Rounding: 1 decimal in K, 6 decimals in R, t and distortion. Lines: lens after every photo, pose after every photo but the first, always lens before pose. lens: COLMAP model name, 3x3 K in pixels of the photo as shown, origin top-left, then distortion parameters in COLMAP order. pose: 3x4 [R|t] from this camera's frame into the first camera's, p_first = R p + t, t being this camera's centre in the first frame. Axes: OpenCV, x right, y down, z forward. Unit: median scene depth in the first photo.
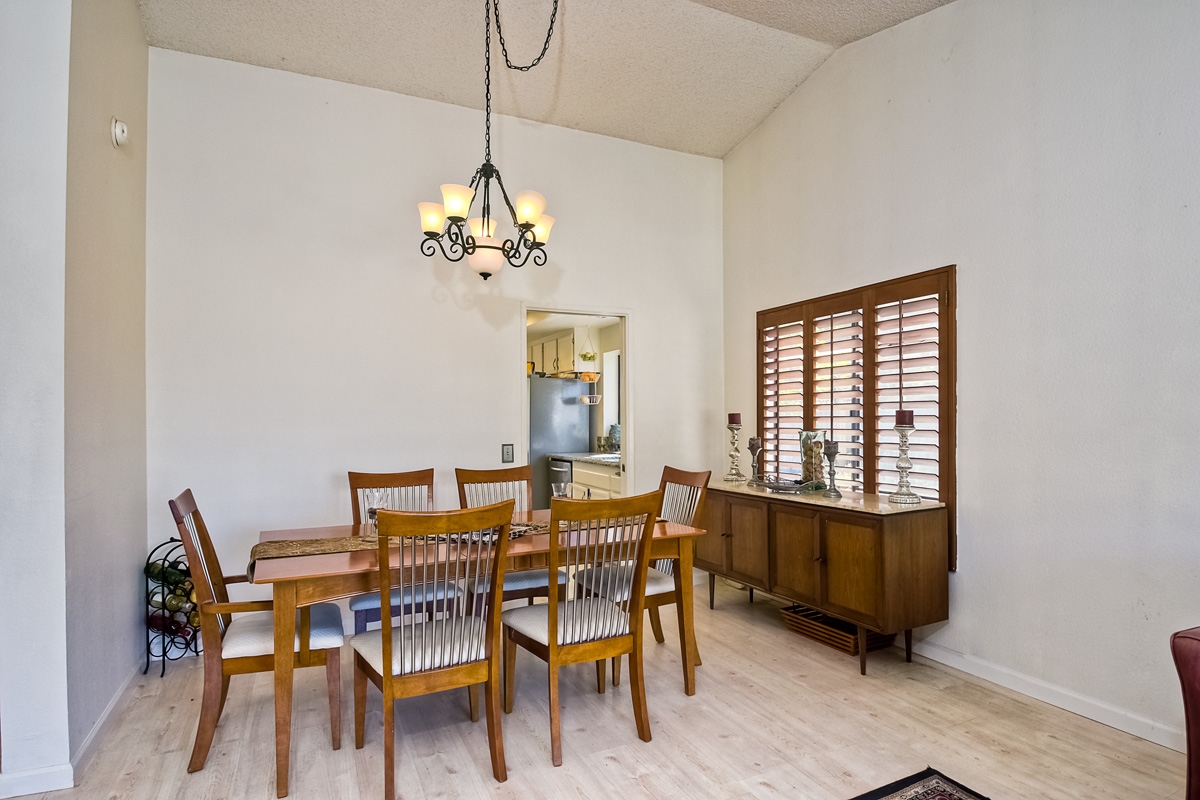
lens RADIAL K [[677.5, 0, 605.2], [0, 677.5, 419.8], [0, 0, 1]] dist [-0.000935, -0.000729]
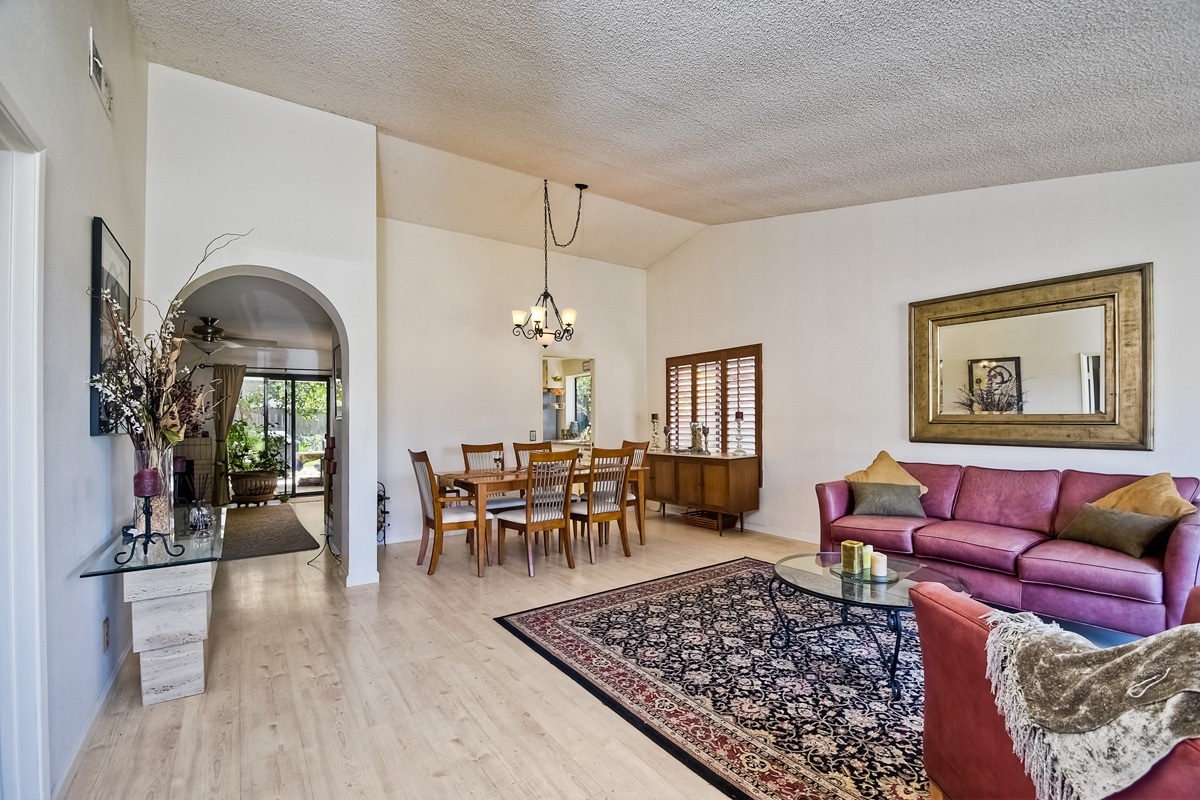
lens RADIAL K [[535.0, 0, 619.6], [0, 535.0, 424.0], [0, 0, 1]] dist [0.039807, -0.019532]
pose [[0.986026, -0.003412, 0.166559, -0.181162], [0.002479, 0.999980, 0.005805, 0.011972], [-0.166575, -0.005311, 0.986014, -0.519429]]
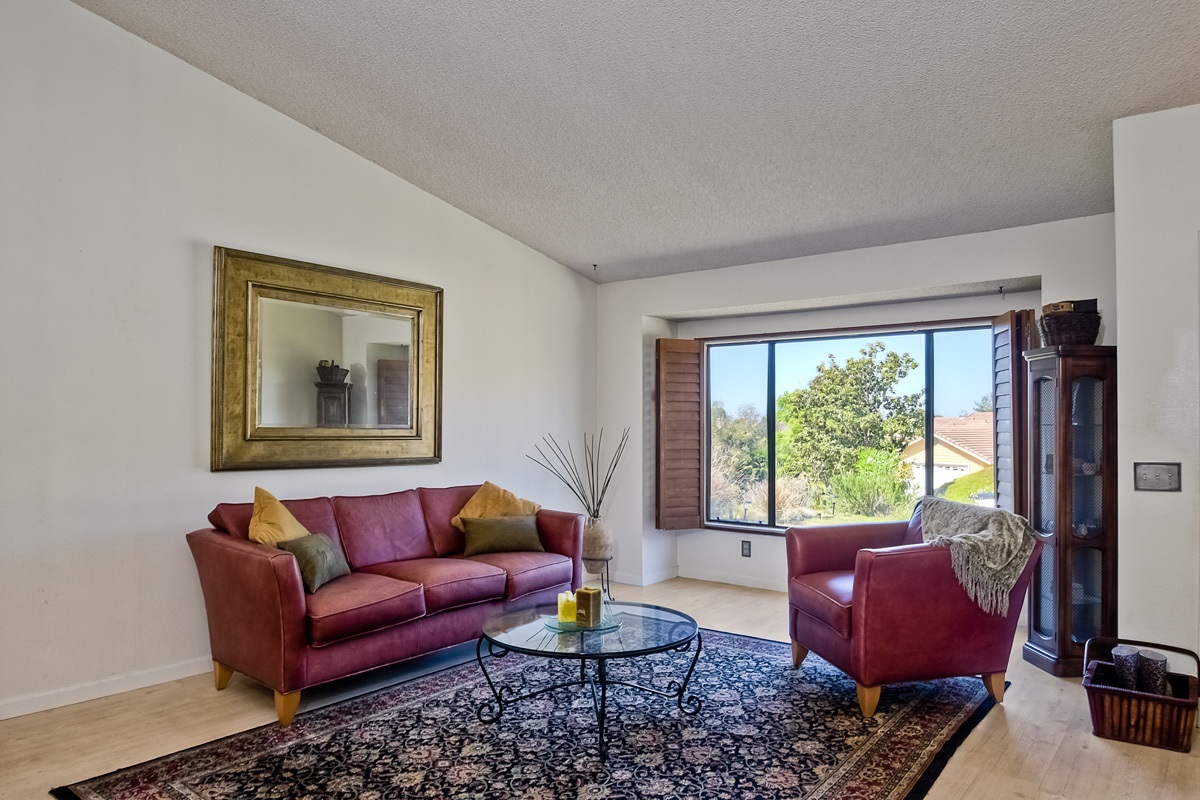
lens RADIAL K [[768.4, 0, 637.6], [0, 768.4, 417.4], [0, 0, 1]] dist [-0.010629, -0.000910]
pose [[-0.449460, 0.015090, 0.893173, -0.516624], [0.002202, 0.999873, -0.015784, 0.005158], [-0.893298, -0.005128, -0.449436, 0.454842]]
